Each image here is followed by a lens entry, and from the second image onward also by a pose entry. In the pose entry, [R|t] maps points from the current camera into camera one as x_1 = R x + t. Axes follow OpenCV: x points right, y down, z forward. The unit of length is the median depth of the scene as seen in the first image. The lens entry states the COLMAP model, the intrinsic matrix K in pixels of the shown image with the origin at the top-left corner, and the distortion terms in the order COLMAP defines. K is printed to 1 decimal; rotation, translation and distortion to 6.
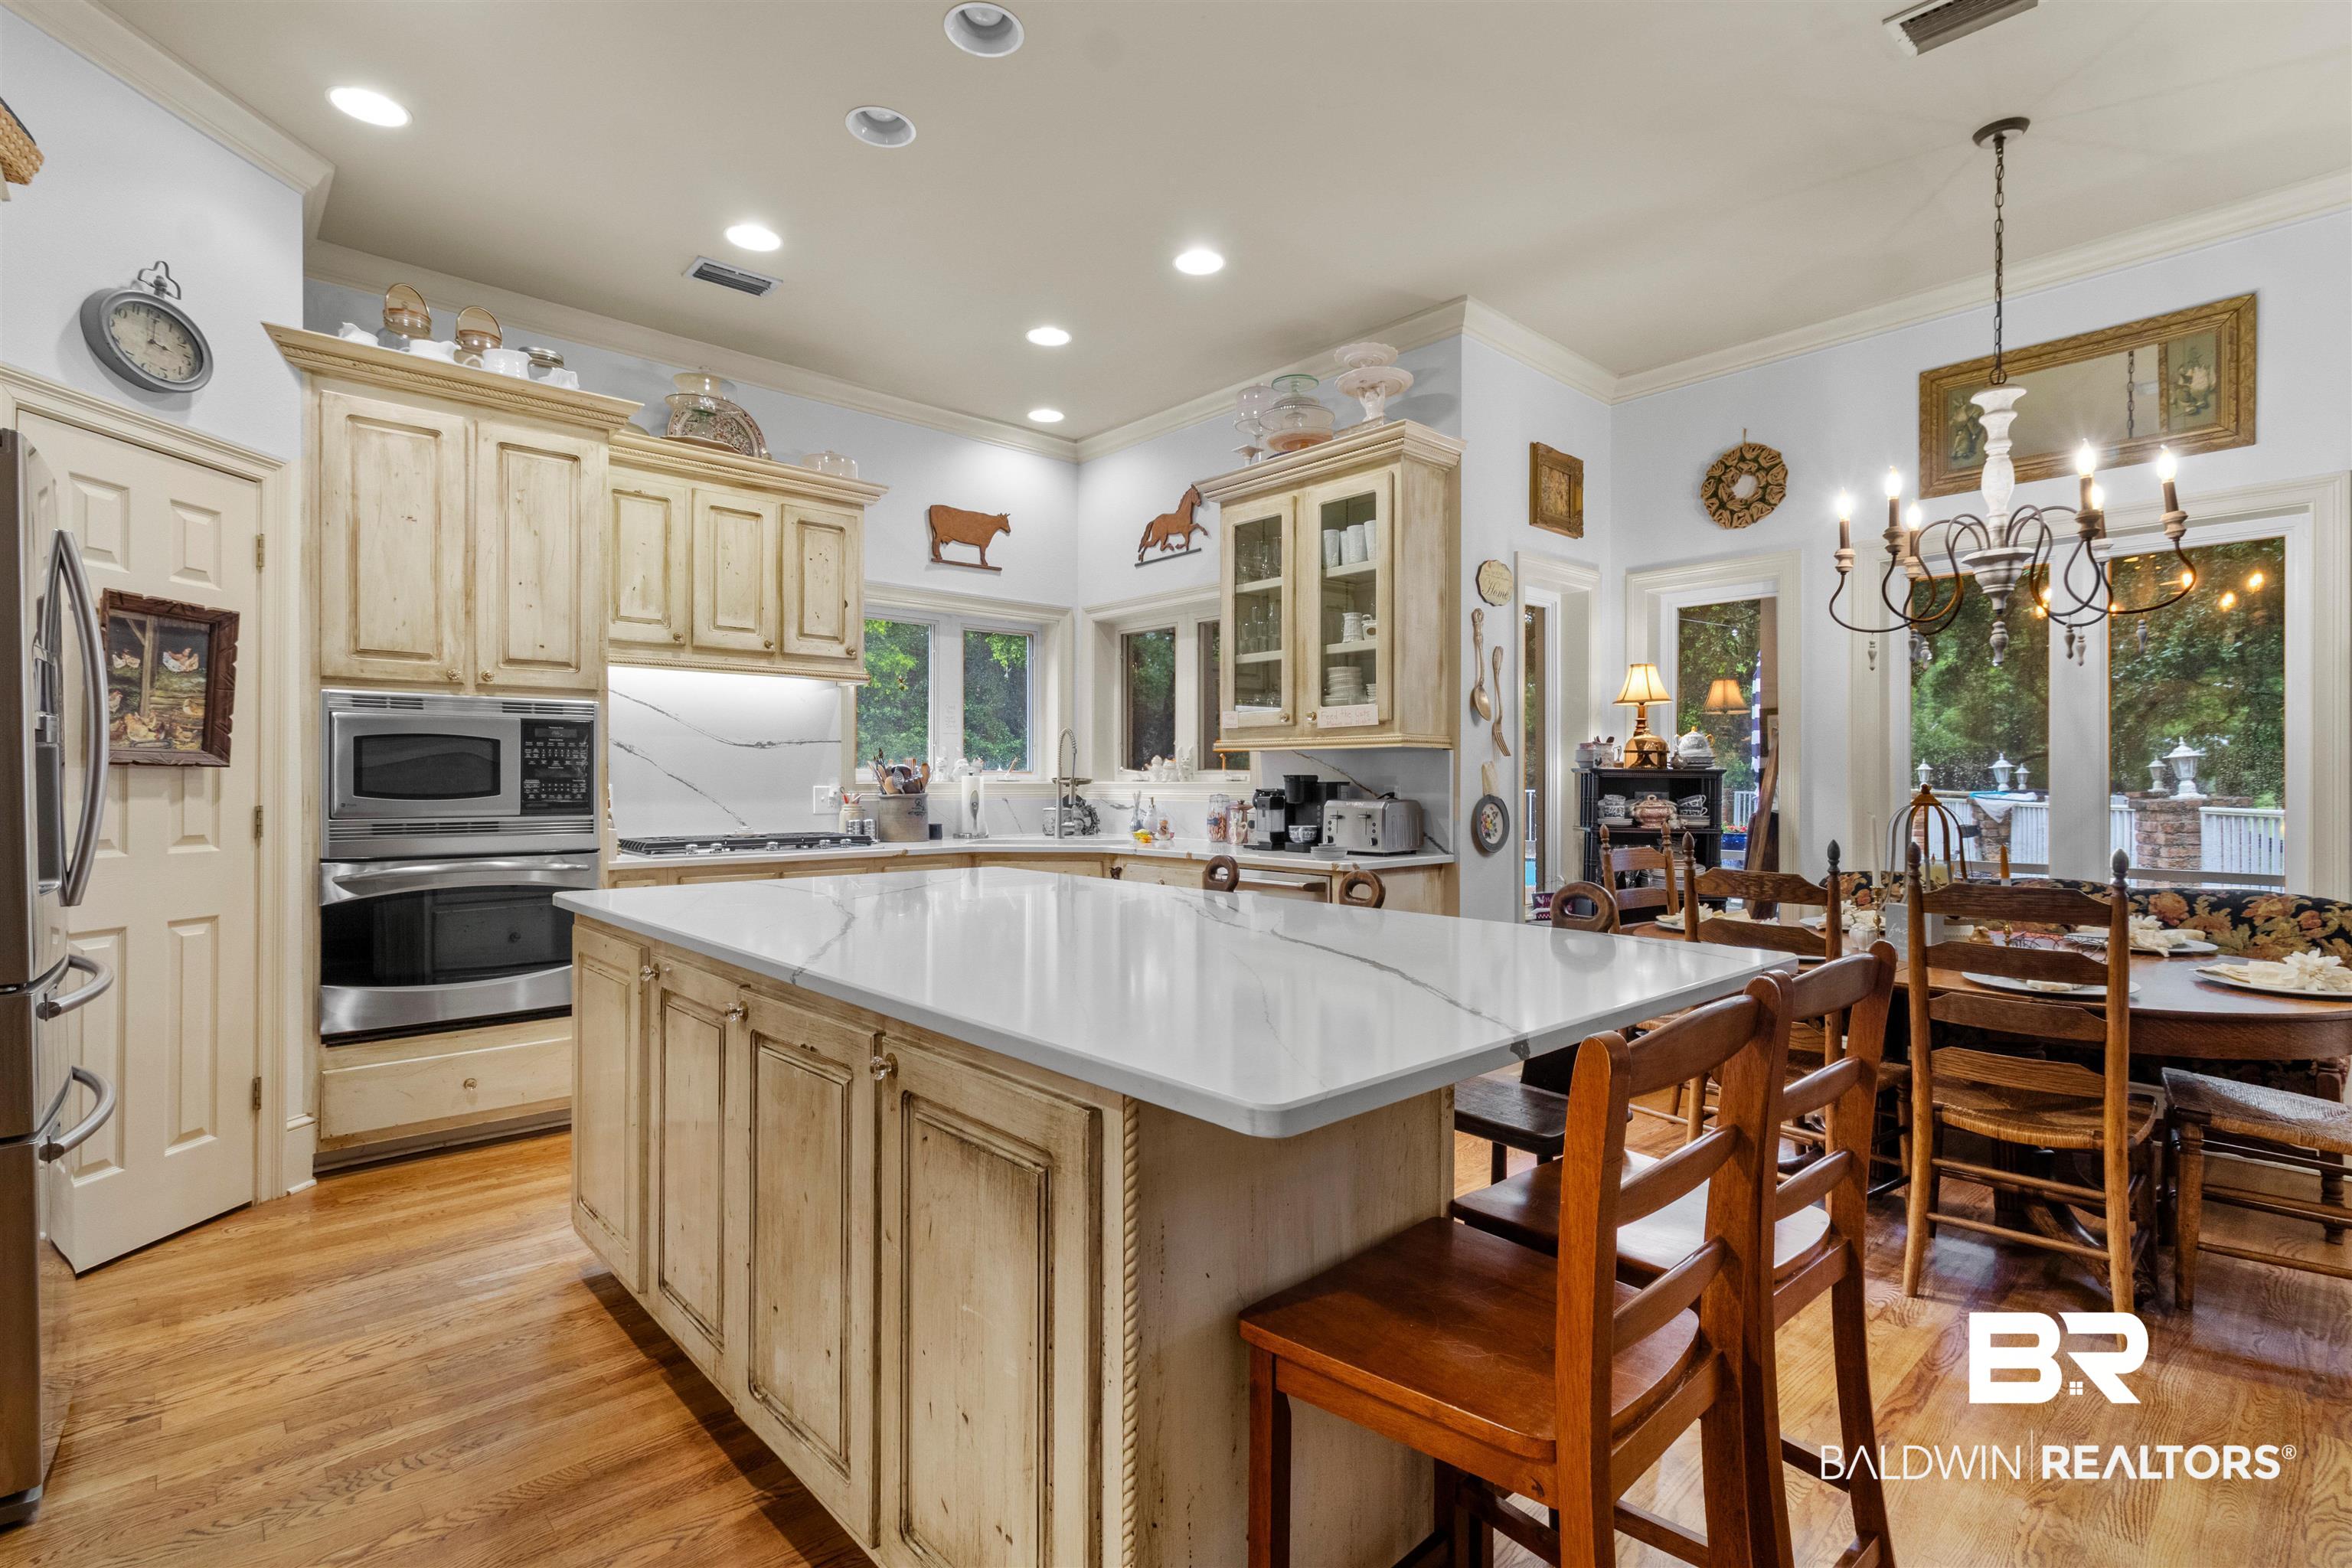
lens RADIAL K [[1094.9, 0, 1171.5], [0, 1094.9, 784.2], [0, 0, 1]] dist [0.008999, -0.001346]
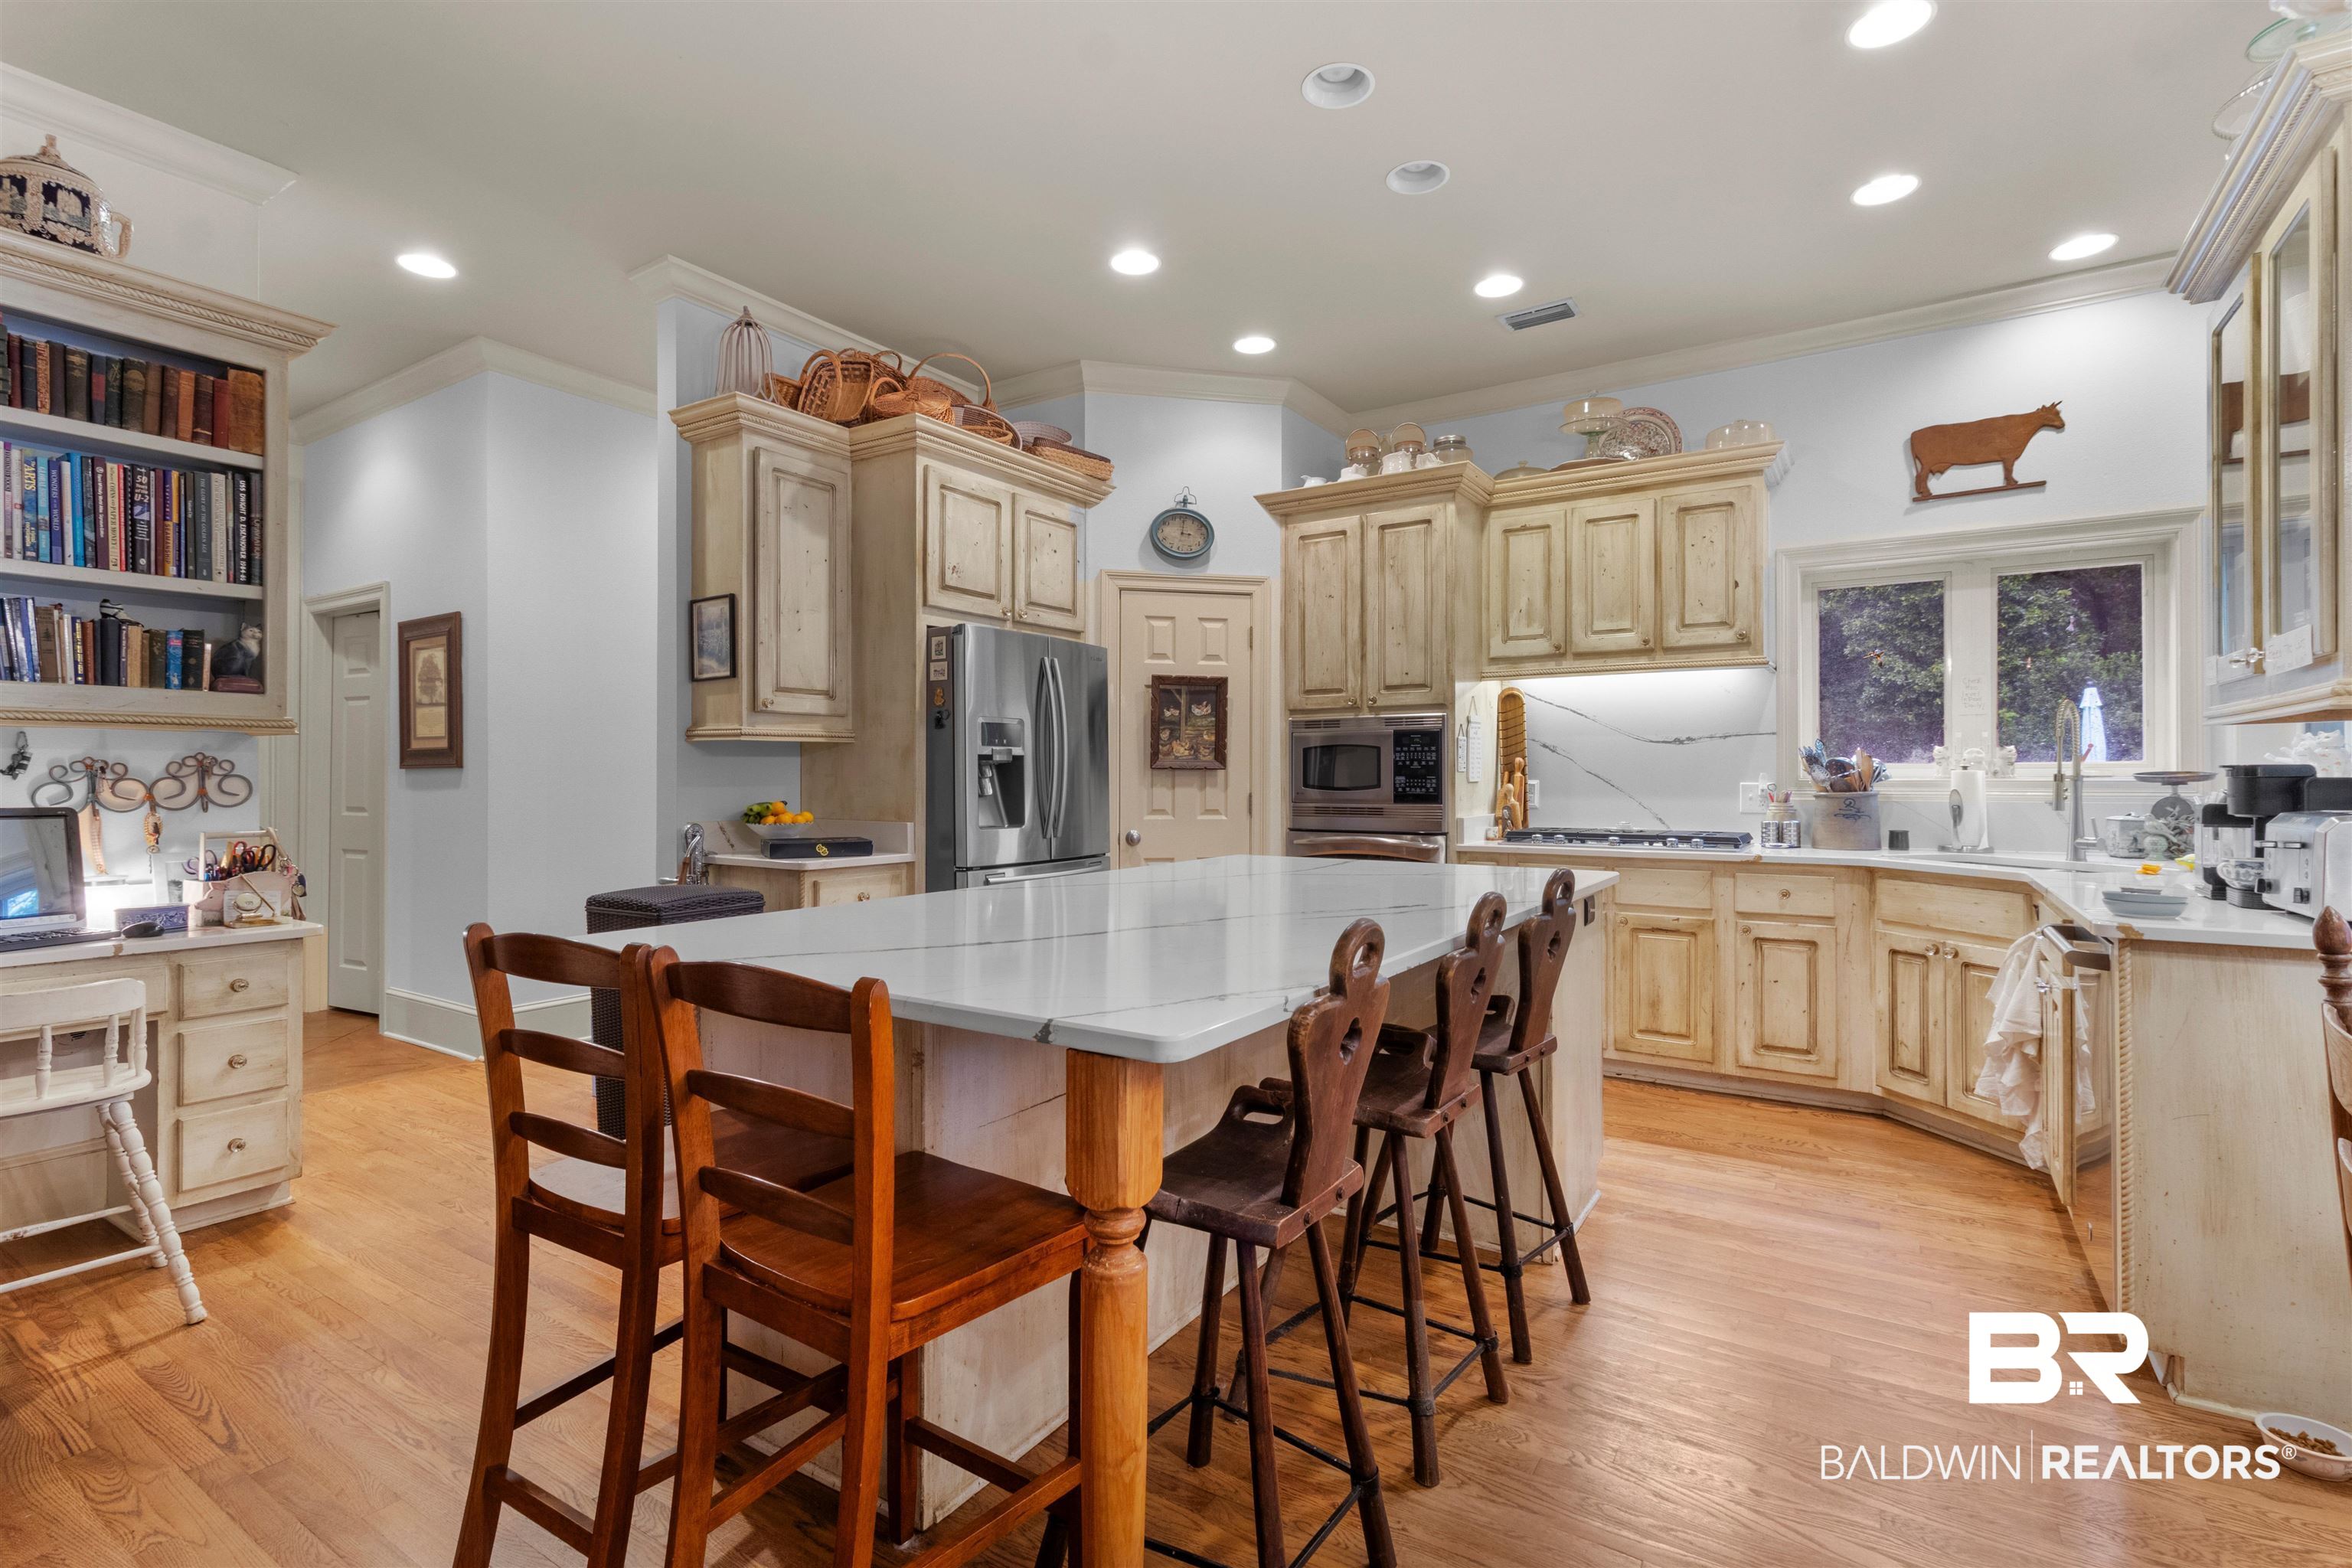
lens RADIAL K [[1094.9, 0, 1188.6], [0, 1094.9, 776.4], [0, 0, 1]] dist [0.008999, -0.001346]
pose [[0.260625, -0.003533, -0.965434, 0.590578], [-0.002264, 0.999988, -0.004270, 0.001859], [0.965437, 0.003298, 0.260614, 0.402376]]
